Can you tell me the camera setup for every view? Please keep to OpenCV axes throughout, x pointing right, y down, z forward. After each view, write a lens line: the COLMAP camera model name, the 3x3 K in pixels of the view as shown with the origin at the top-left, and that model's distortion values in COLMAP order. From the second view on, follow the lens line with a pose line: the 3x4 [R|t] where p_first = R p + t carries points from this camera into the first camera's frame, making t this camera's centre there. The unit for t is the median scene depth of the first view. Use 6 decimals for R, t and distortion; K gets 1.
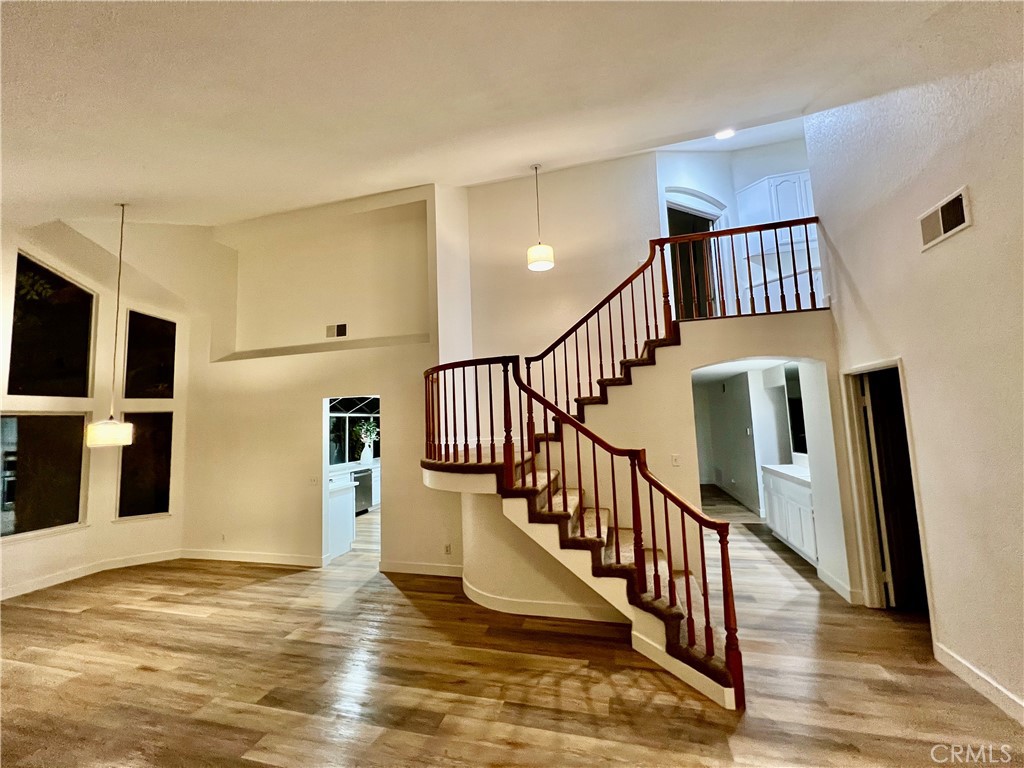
lens RADIAL K [[412.1, 0, 512.0], [0, 412.1, 384.0], [0, 0, 1]] dist [0.000110, -0.000108]
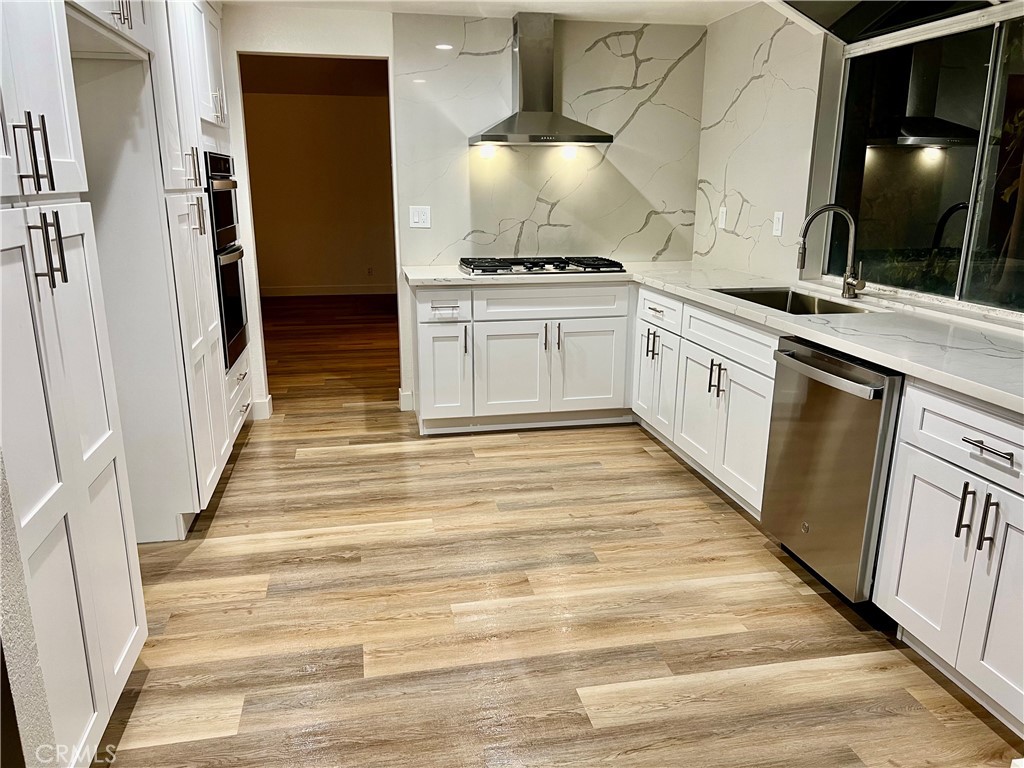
lens RADIAL K [[774.4, 0, 517.8], [0, 774.4, 392.1], [0, 0, 1]] dist [0.056273, -0.070234]
pose [[-0.891413, 0.151566, -0.427096, -0.185549], [0.073366, 0.978248, 0.194031, 0.268938], [0.447215, 0.141627, -0.883143, 2.154898]]
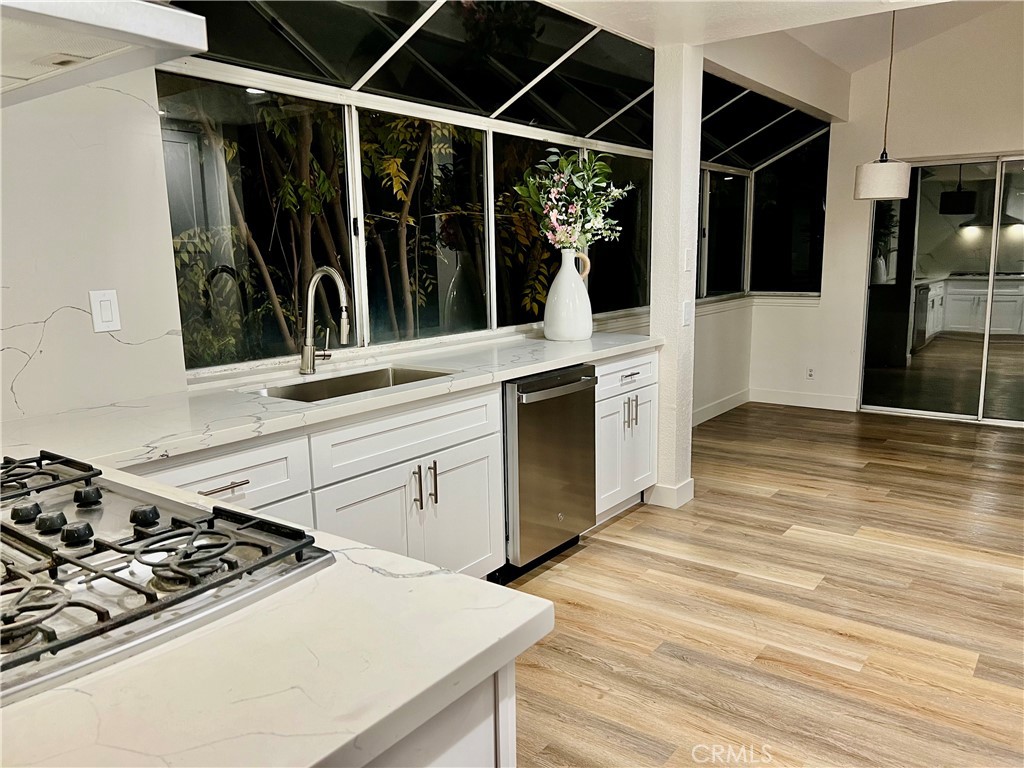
lens RADIAL K [[774.4, 0, 517.8], [0, 774.4, 392.1], [0, 0, 1]] dist [0.056273, -0.070234]
pose [[0.931360, 0.086434, -0.353691, -0.414599], [0.015956, 0.960791, 0.276813, 0.188435], [0.363749, -0.263456, 0.893464, 1.099309]]
